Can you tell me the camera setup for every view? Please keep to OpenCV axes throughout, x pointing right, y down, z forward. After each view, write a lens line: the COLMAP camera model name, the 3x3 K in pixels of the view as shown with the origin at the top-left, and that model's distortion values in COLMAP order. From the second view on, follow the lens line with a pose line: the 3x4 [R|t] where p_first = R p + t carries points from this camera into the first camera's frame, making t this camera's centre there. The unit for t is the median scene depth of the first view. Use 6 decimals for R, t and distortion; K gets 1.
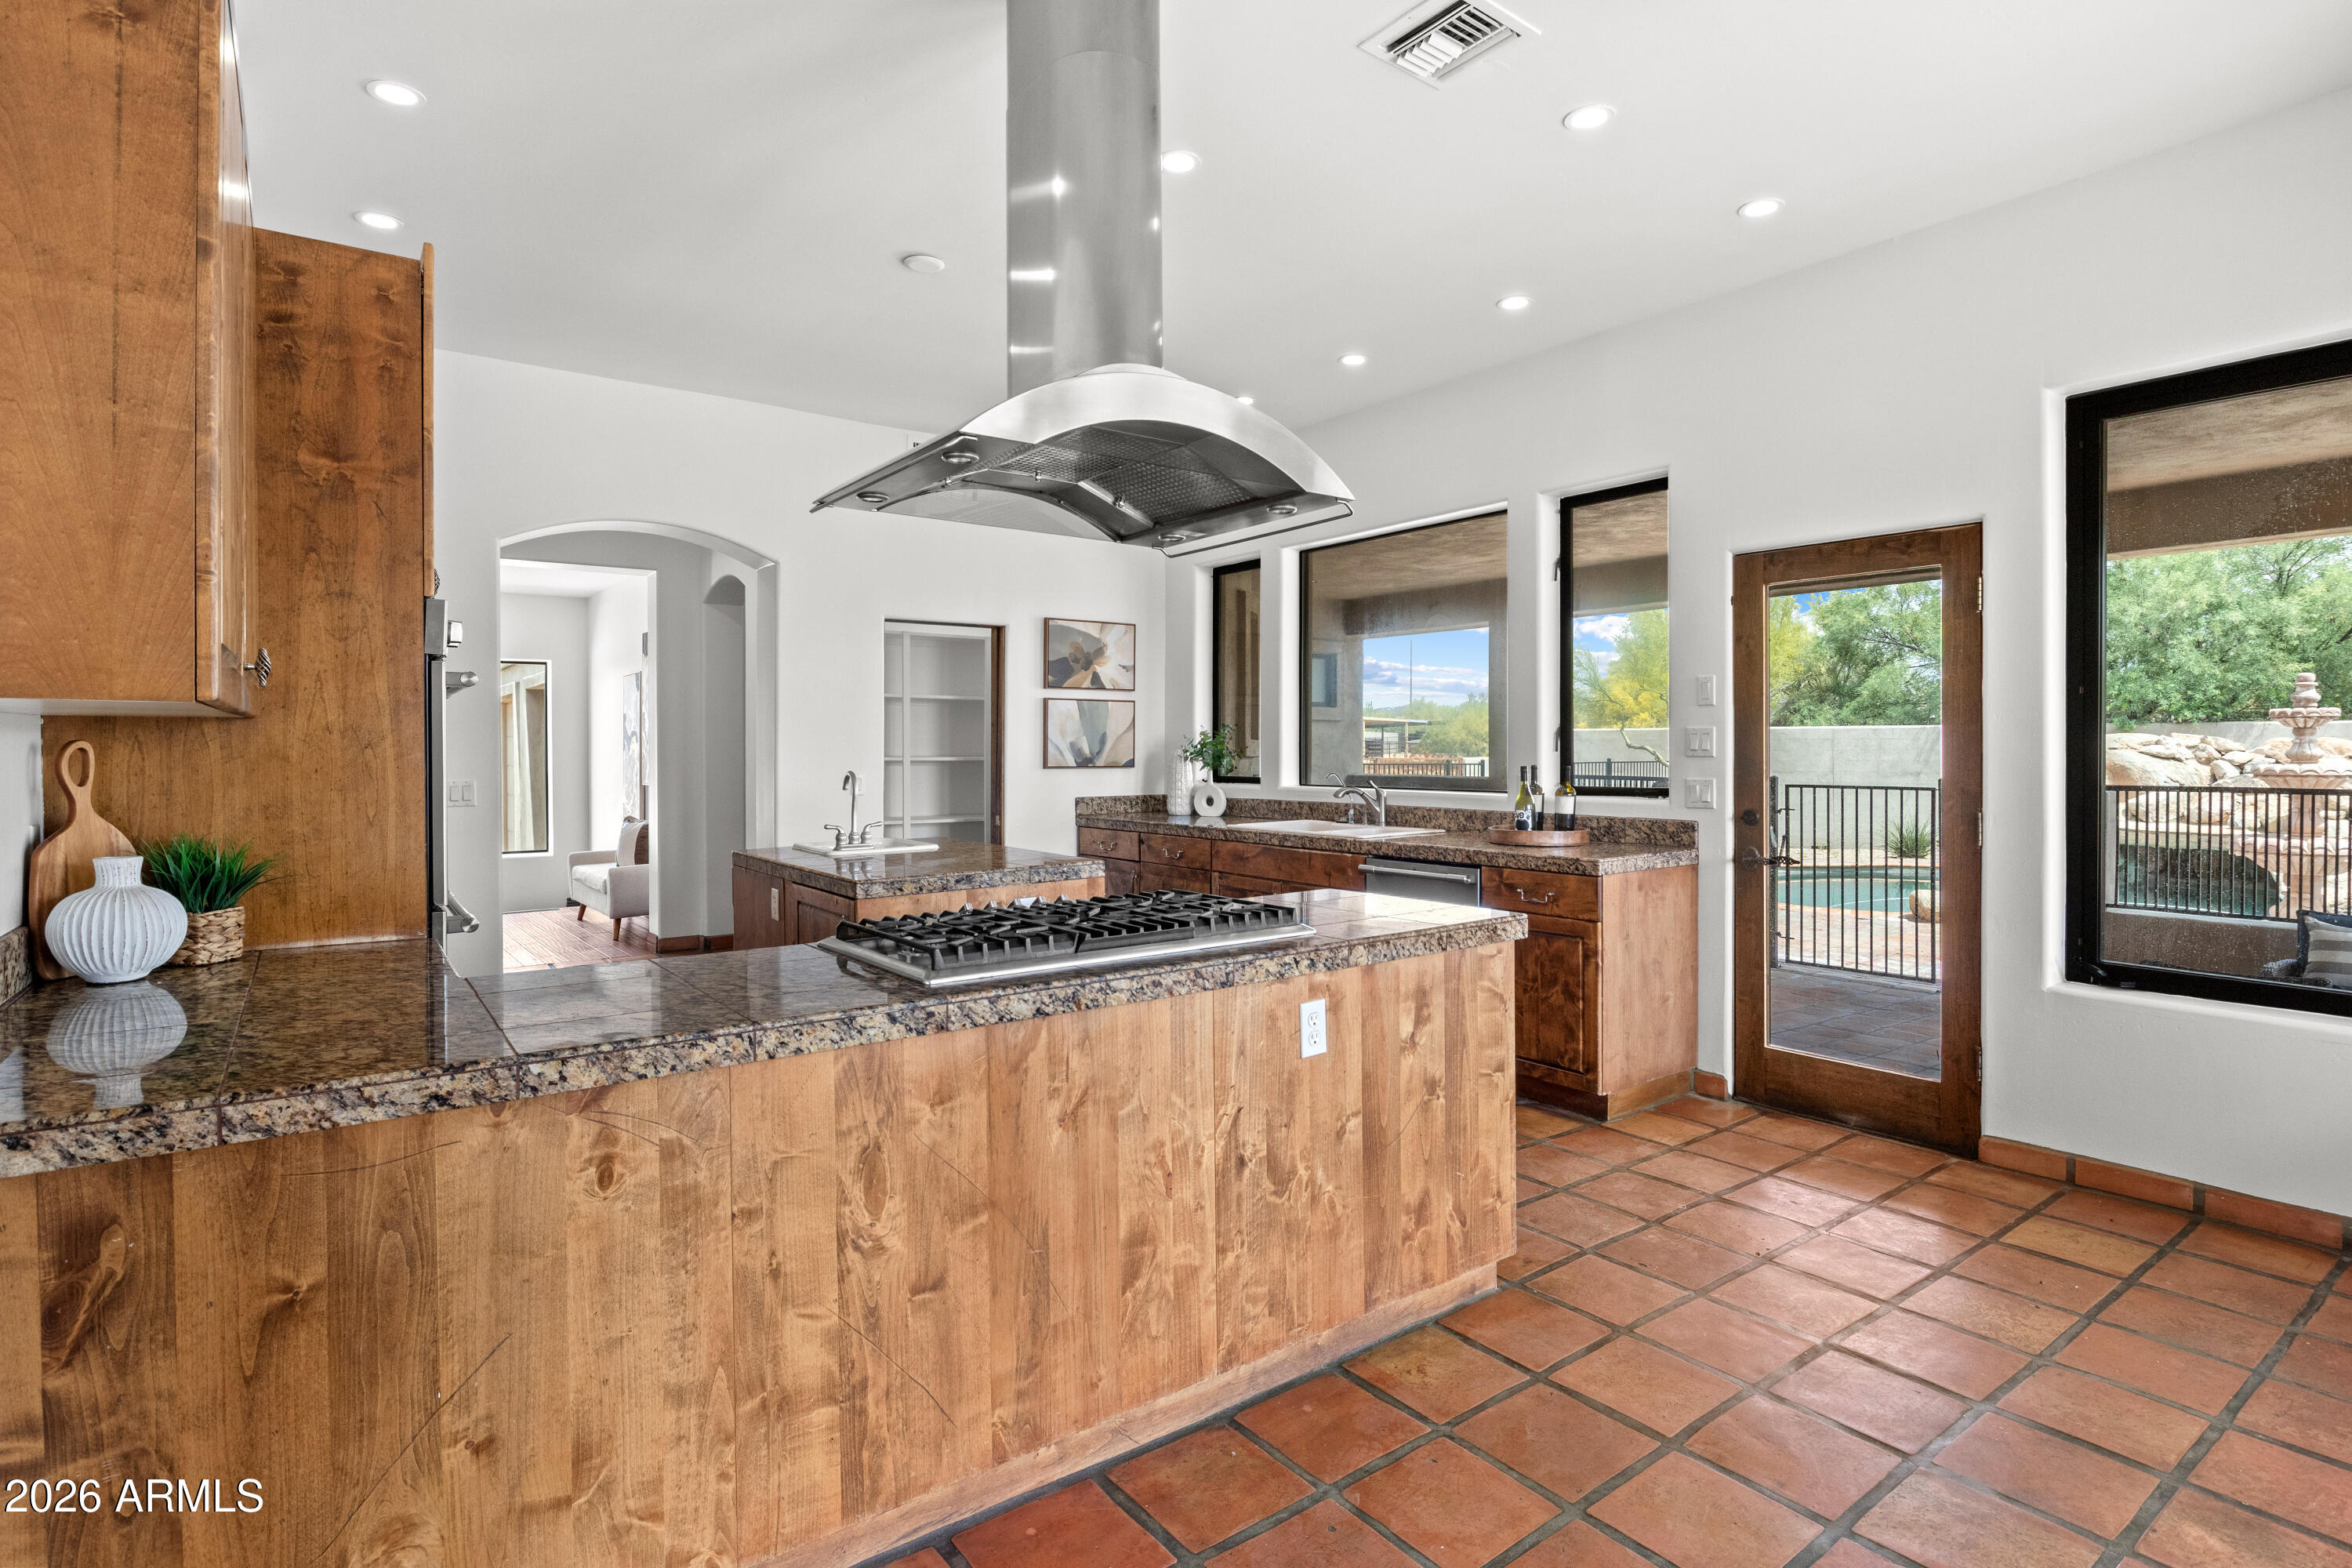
lens RADIAL K [[1168.6, 0, 1173.1], [0, 1168.6, 772.6], [0, 0, 1]] dist [0.002113, -0.001223]
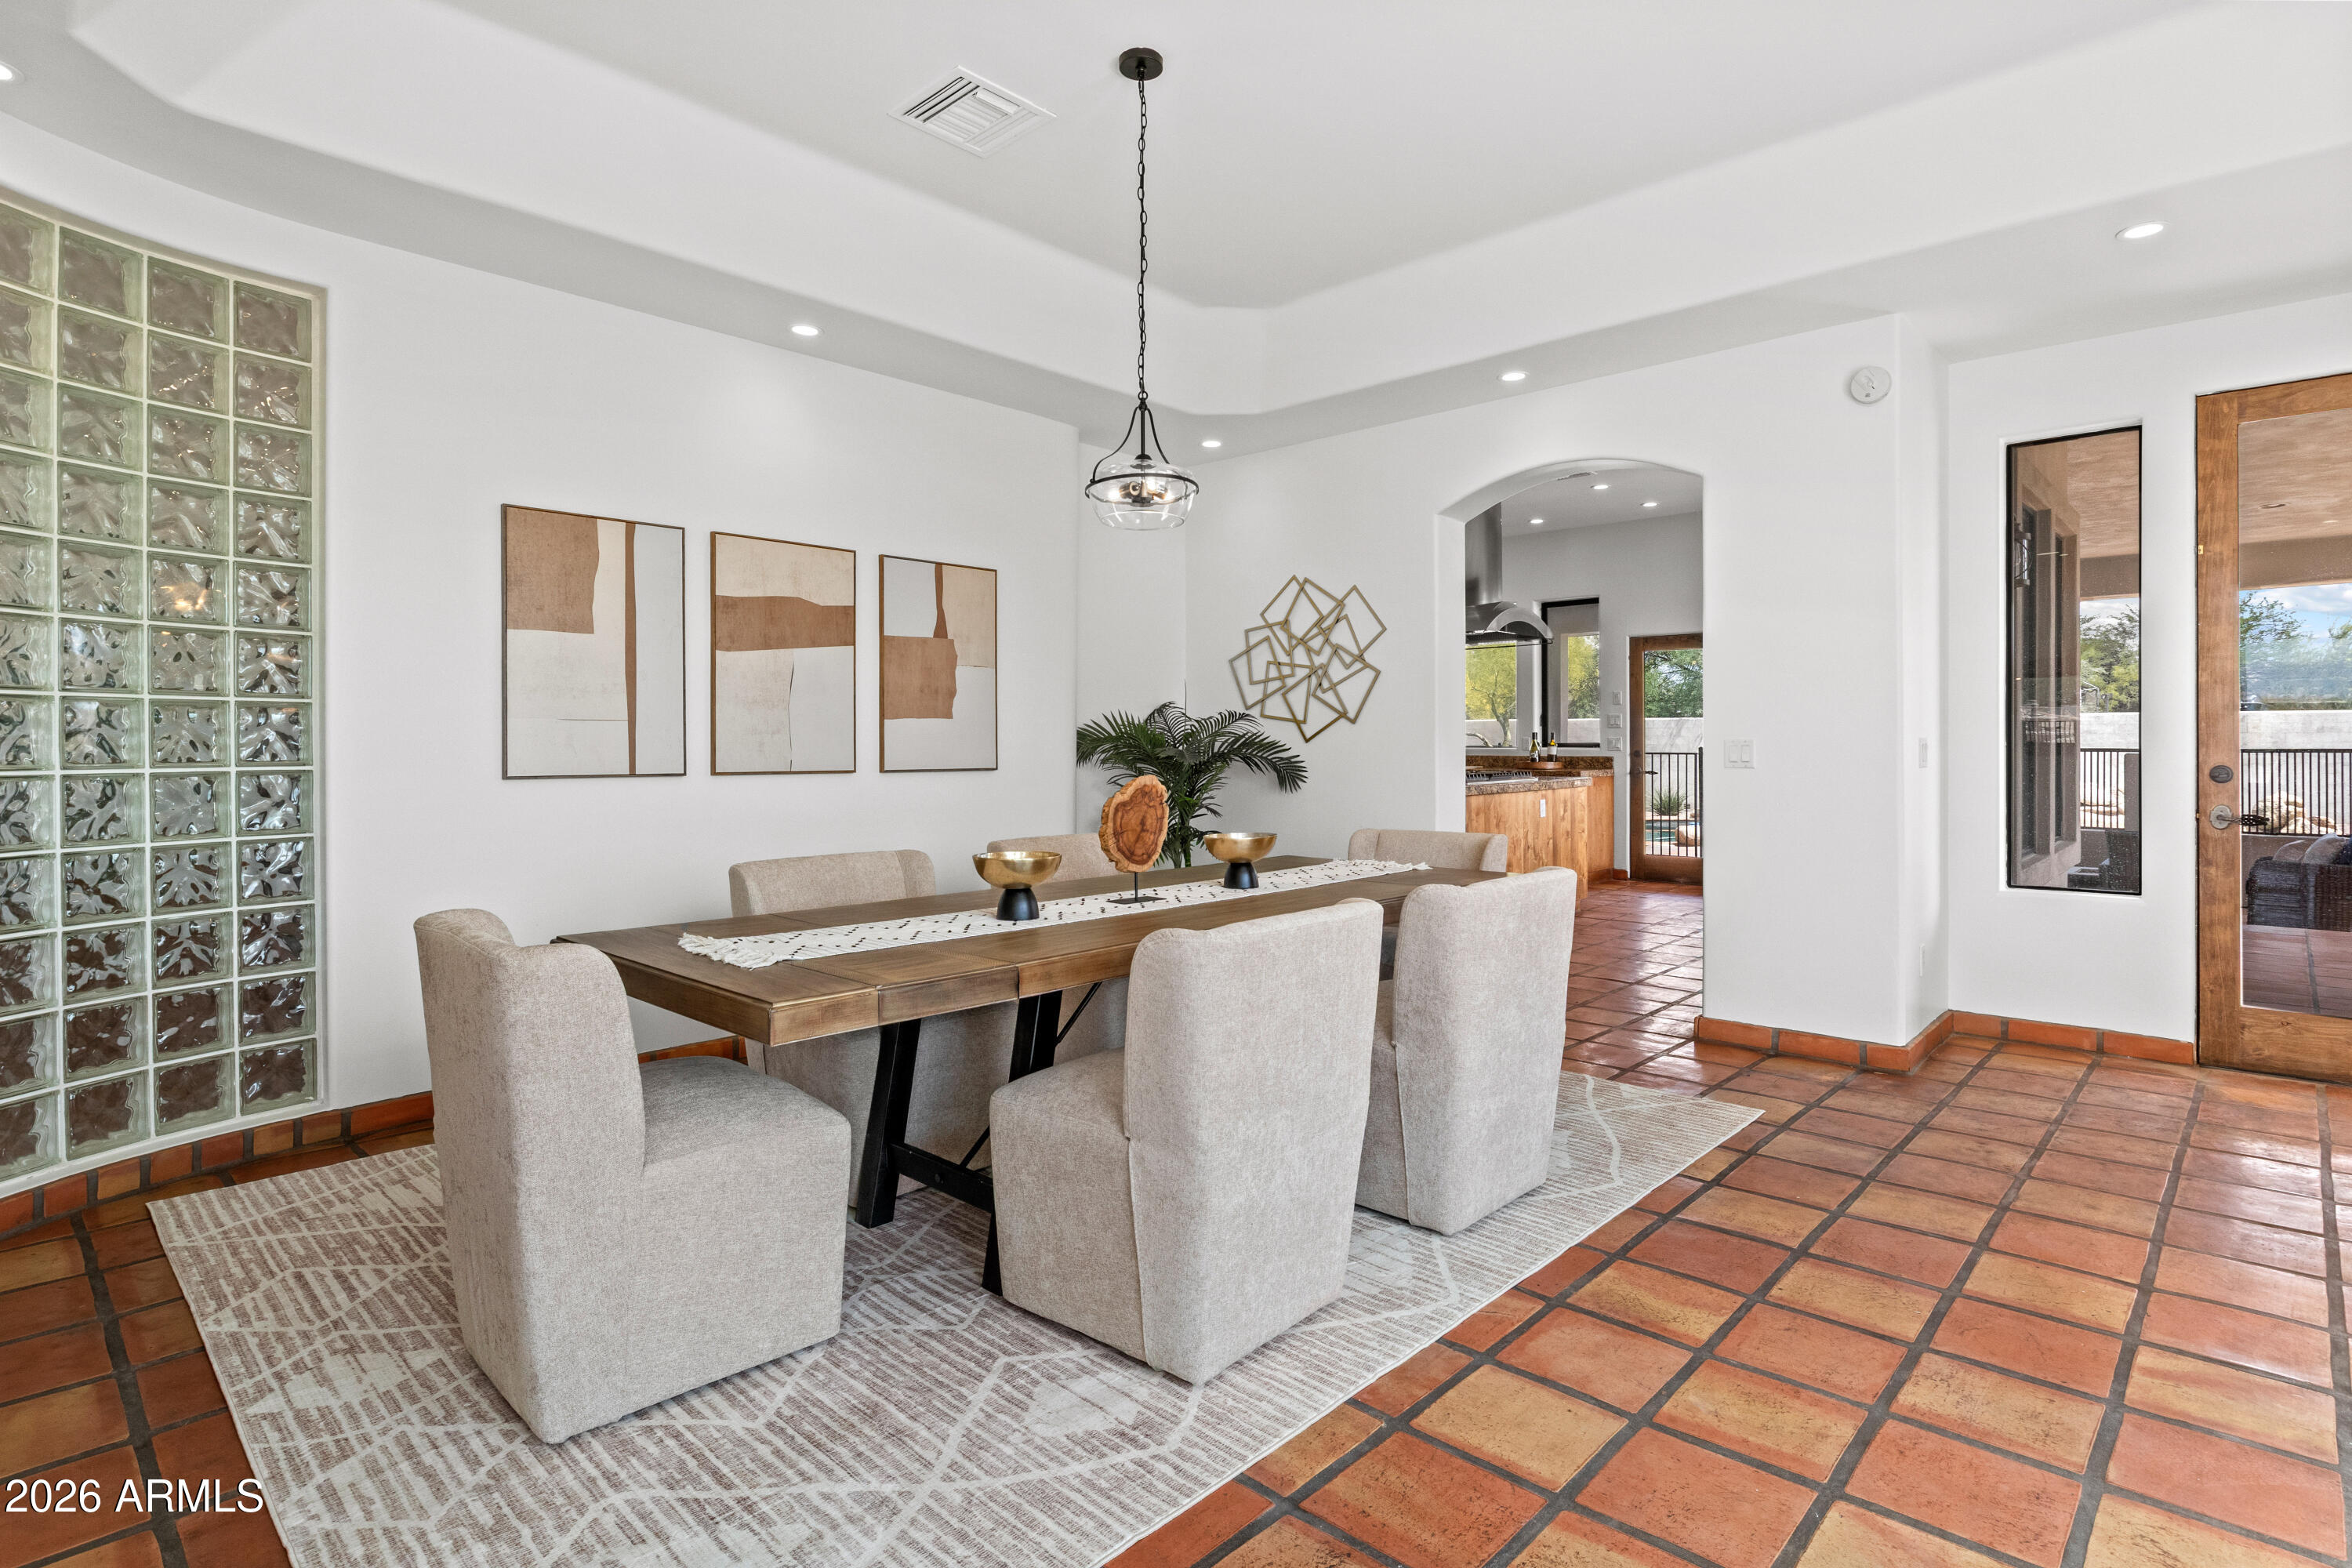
lens RADIAL K [[1186.5, 0, 1175.5], [0, 1186.5, 770.8], [0, 0, 1]] dist [-0.001456, -0.000174]
pose [[0.982717, 0.000661, 0.185112, -0.780294], [-0.001631, 0.999986, 0.005091, 0.058904], [-0.185106, -0.005305, 0.982704, -1.050159]]
